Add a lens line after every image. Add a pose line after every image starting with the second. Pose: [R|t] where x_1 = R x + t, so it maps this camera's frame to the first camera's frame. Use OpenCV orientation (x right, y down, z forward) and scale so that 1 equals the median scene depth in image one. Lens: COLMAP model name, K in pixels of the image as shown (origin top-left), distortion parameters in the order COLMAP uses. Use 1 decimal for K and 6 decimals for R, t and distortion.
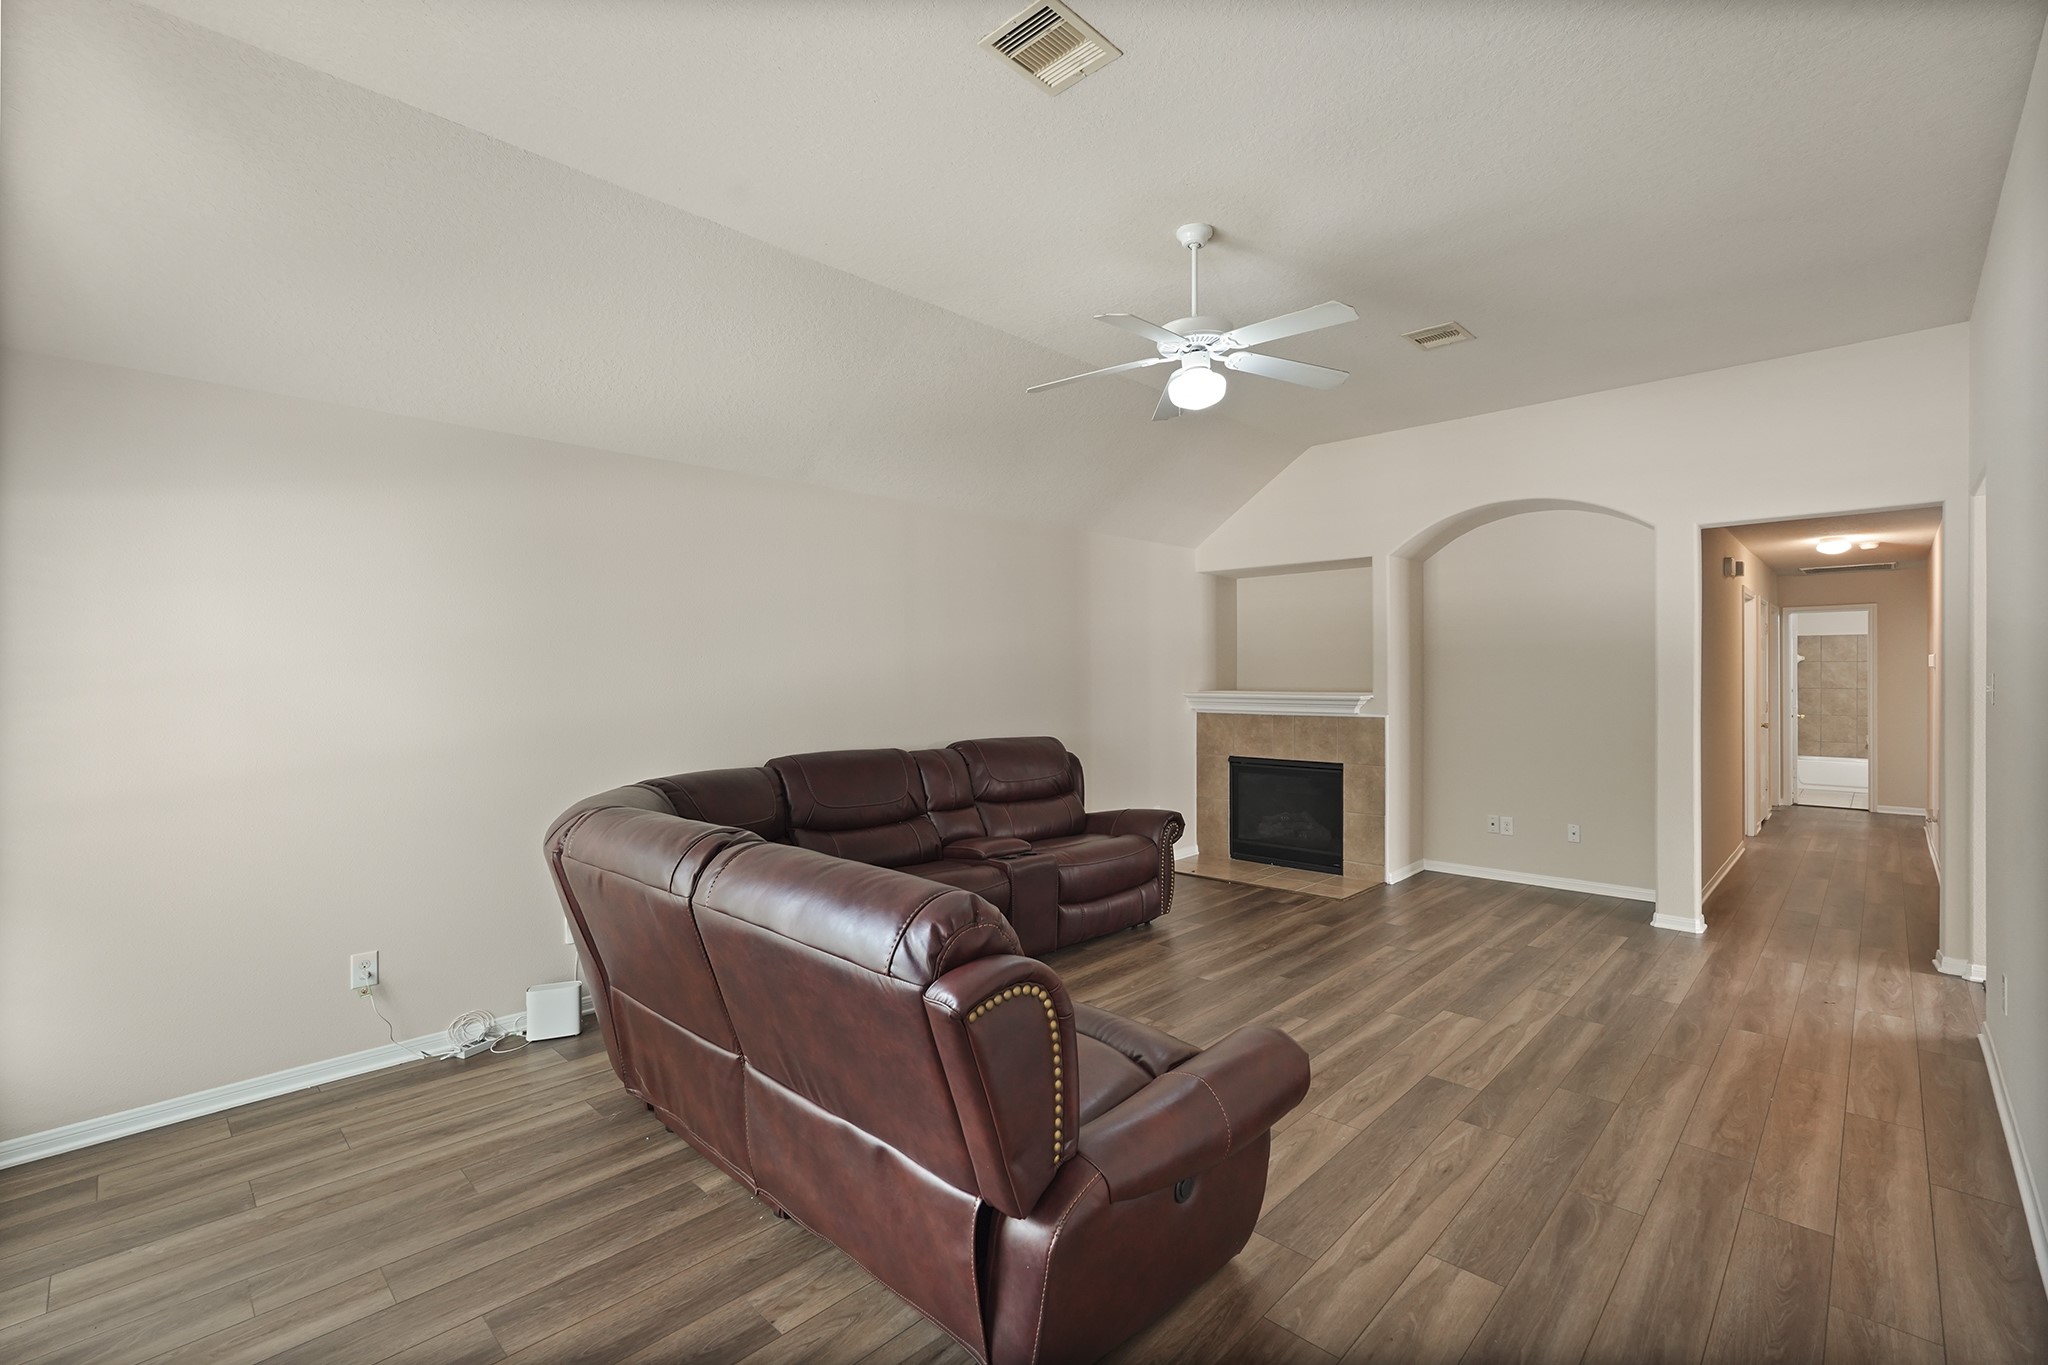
lens RADIAL K [[904.4, 0, 1012.2], [0, 904.4, 679.1], [0, 0, 1]] dist [-0.014346, 0.005424]
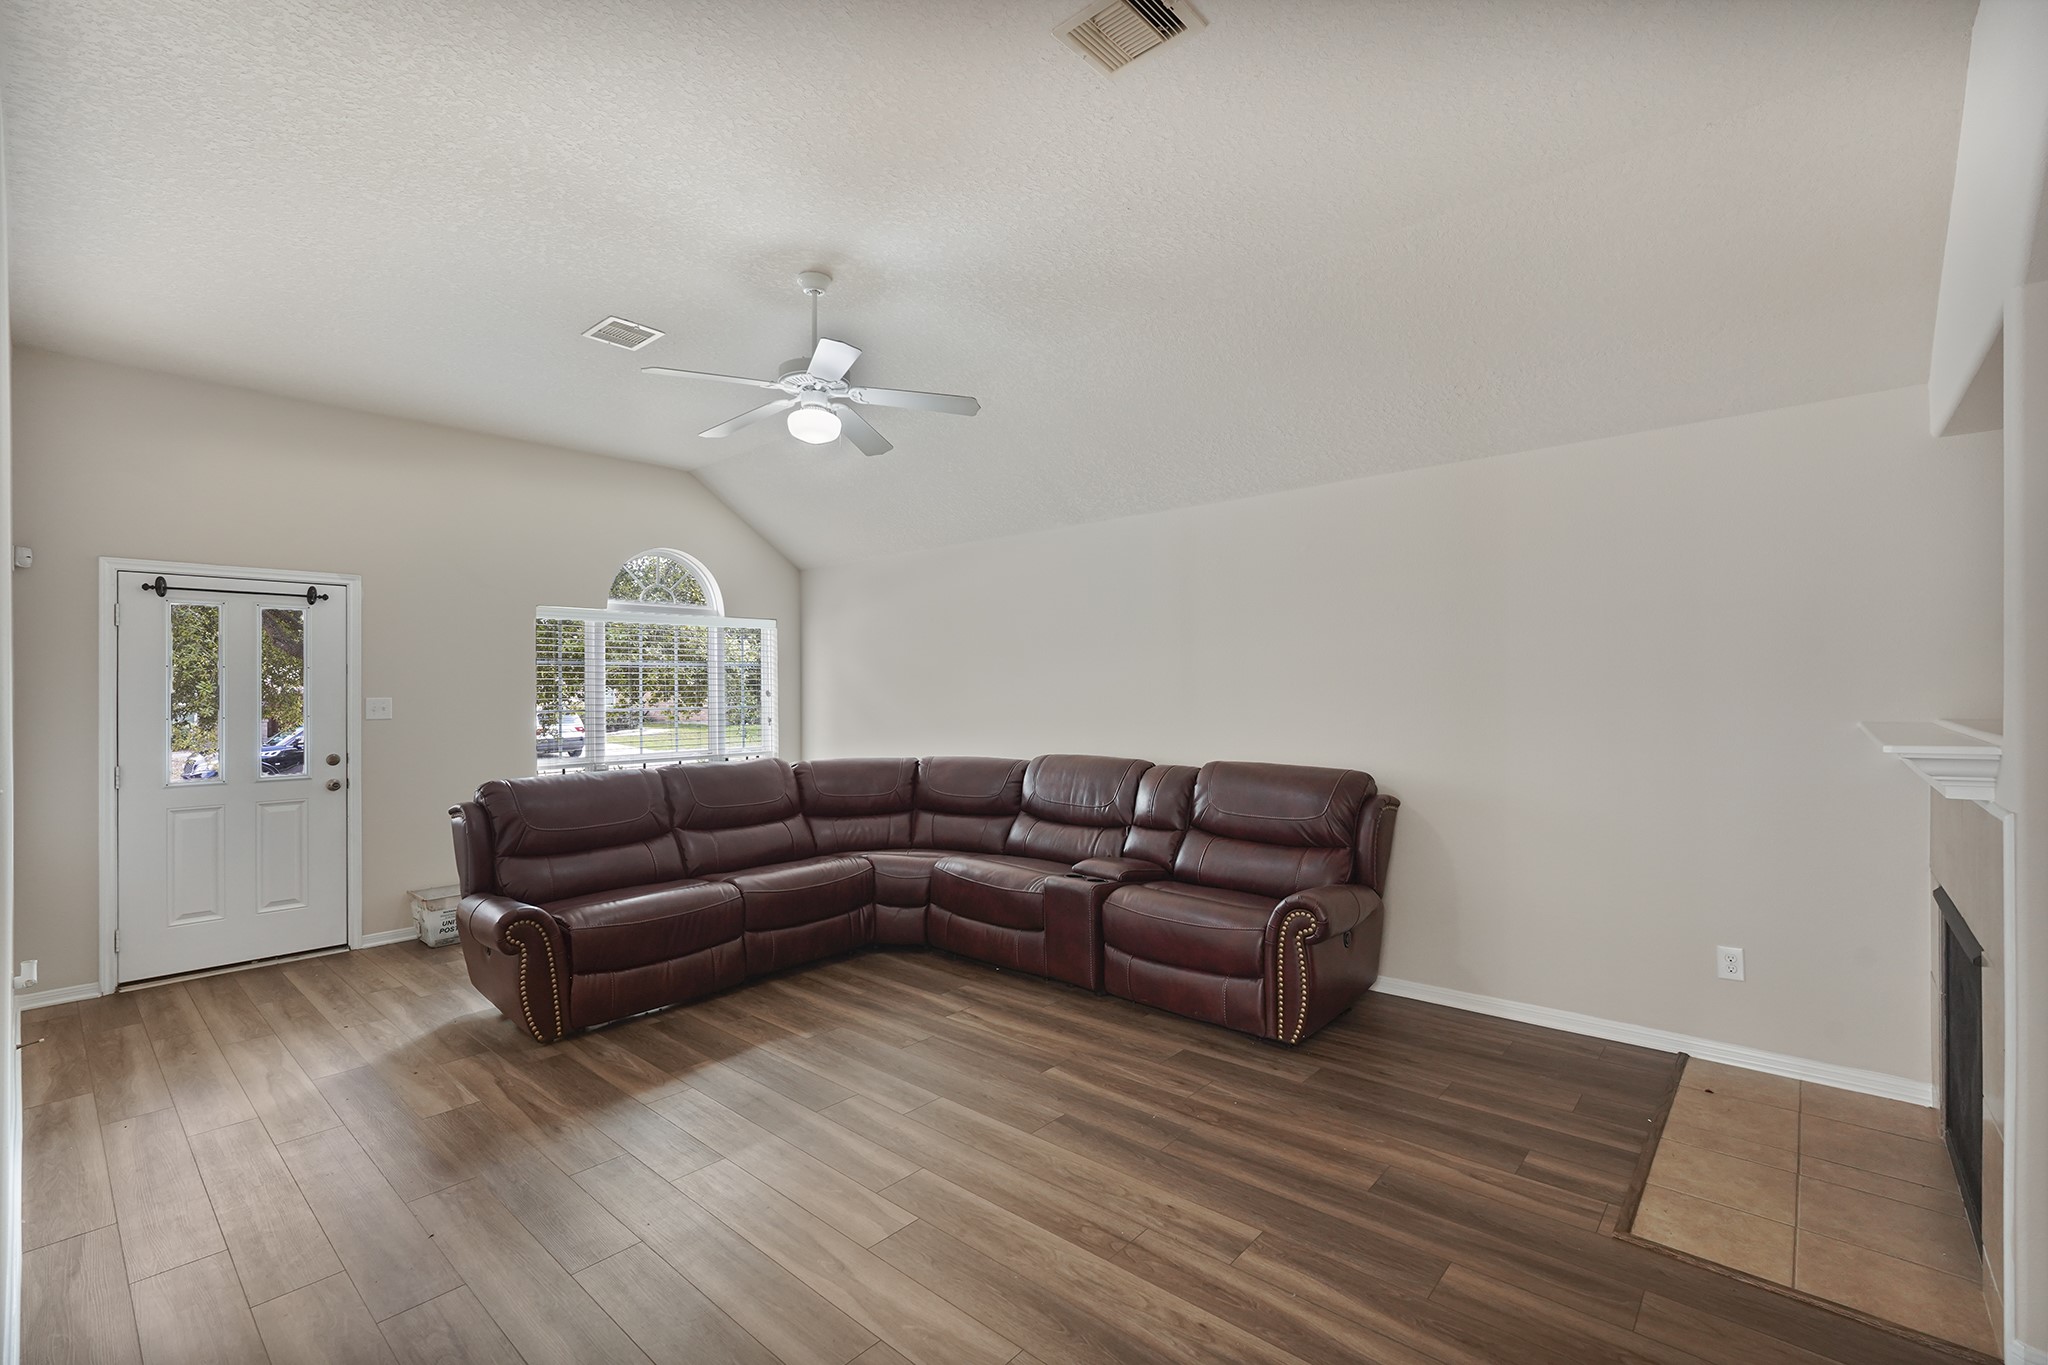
lens RADIAL K [[904.4, 0, 1016.0], [0, 904.4, 683.6], [0, 0, 1]] dist [-0.014346, 0.005424]
pose [[0.037193, -0.002842, -0.999304, 1.006103], [0.006810, 0.999973, -0.002590, -0.004089], [0.999285, -0.006709, 0.037211, 0.946946]]
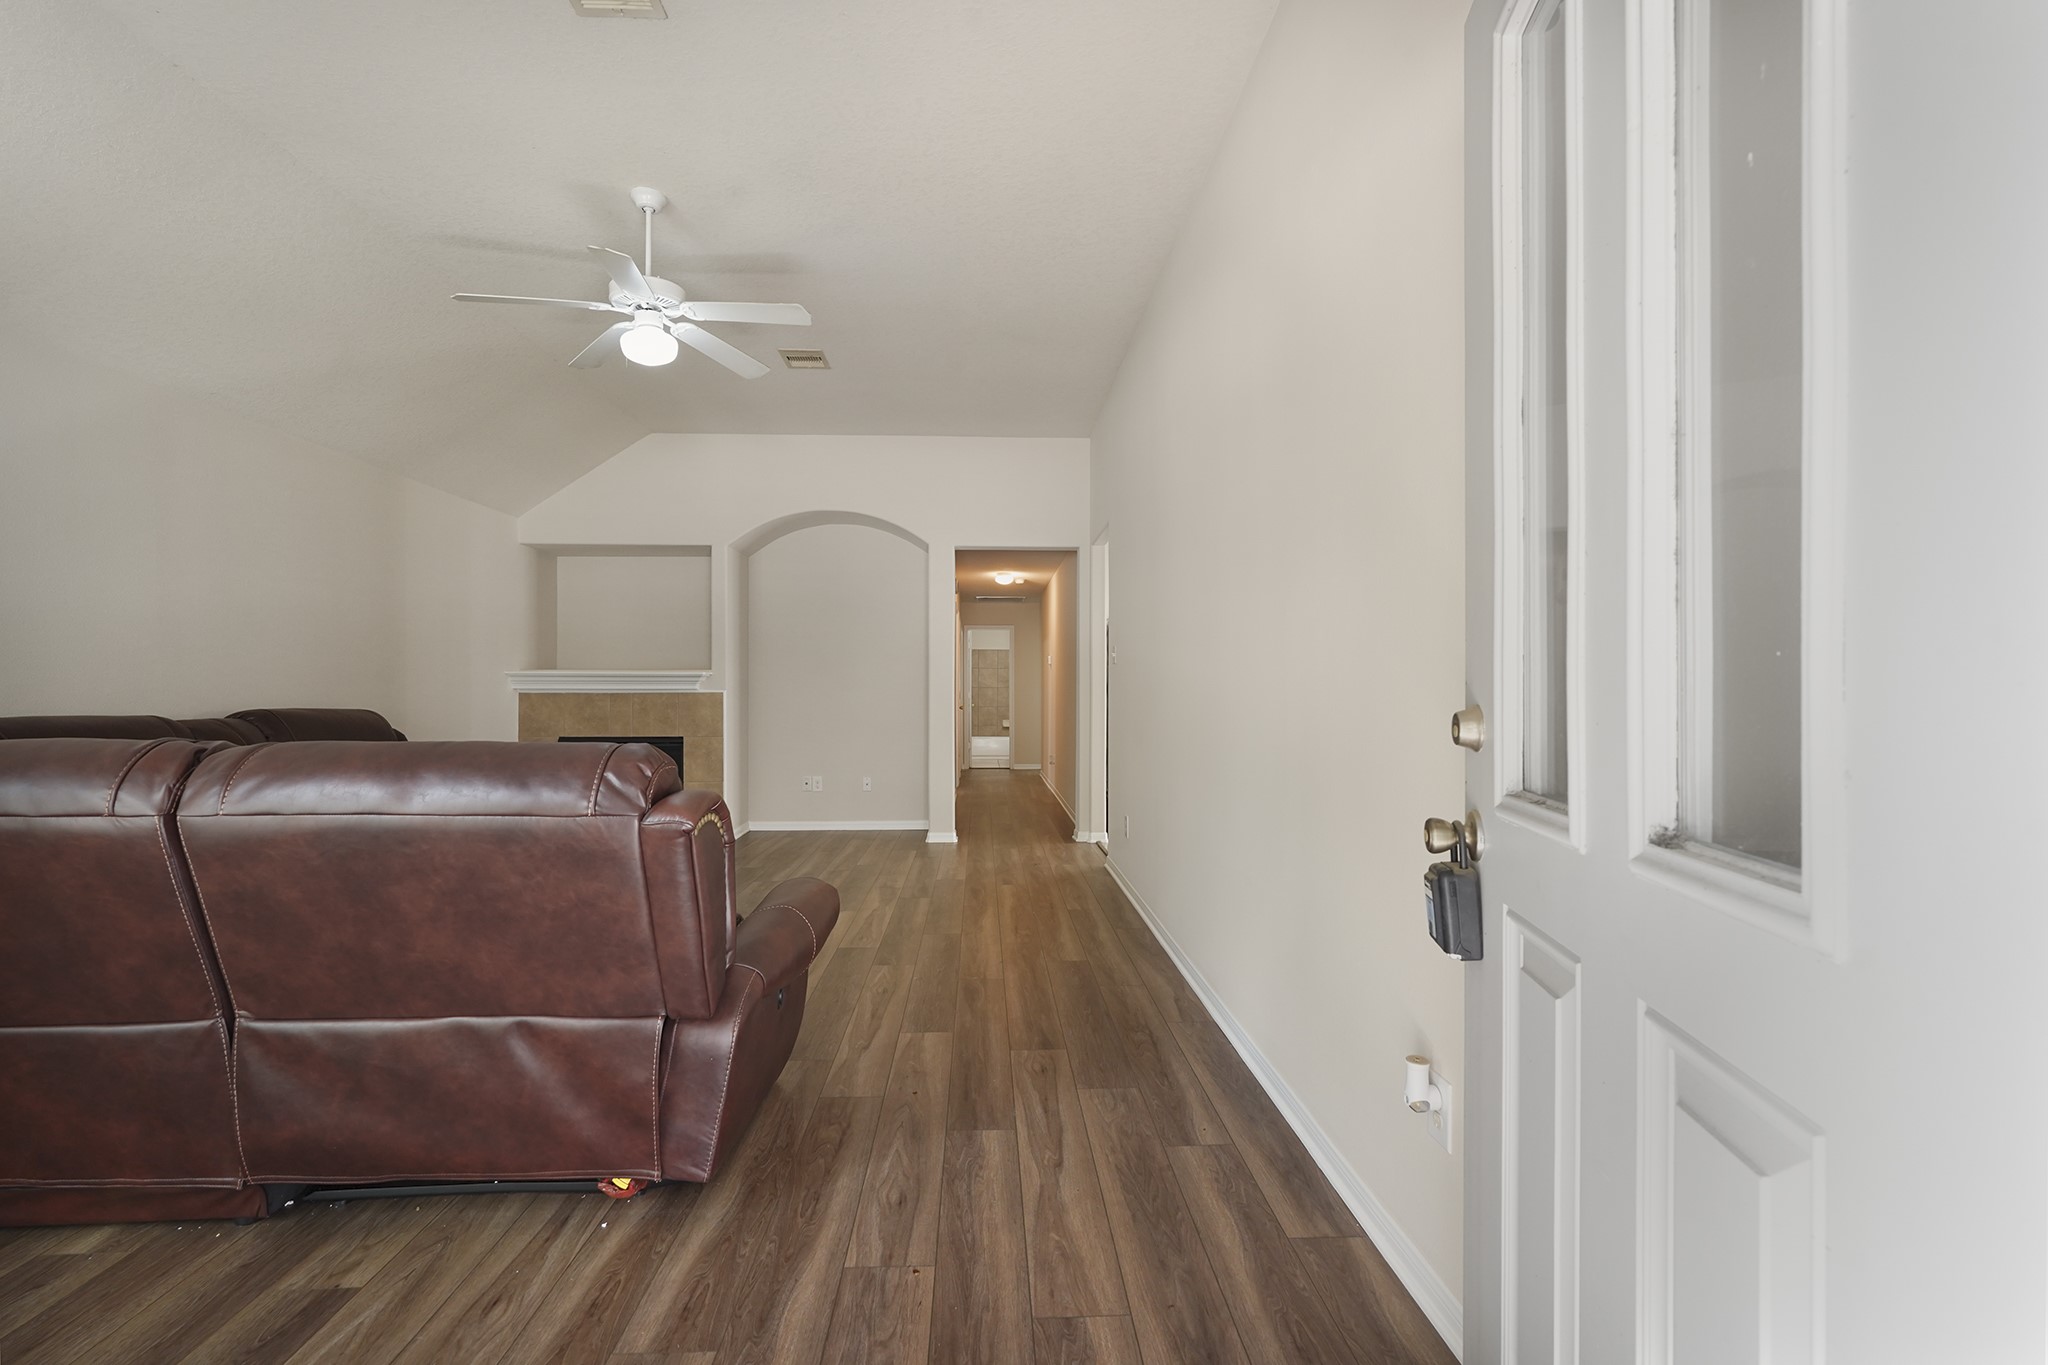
lens RADIAL K [[904.4, 0, 1030.4], [0, 904.4, 697.1], [0, 0, 1]] dist [-0.014346, 0.005424]
pose [[0.679025, 0.000275, 0.734115, -0.207849], [-0.000977, 0.999999, 0.000529, 0.069212], [-0.734114, -0.001076, 0.679025, -0.033630]]
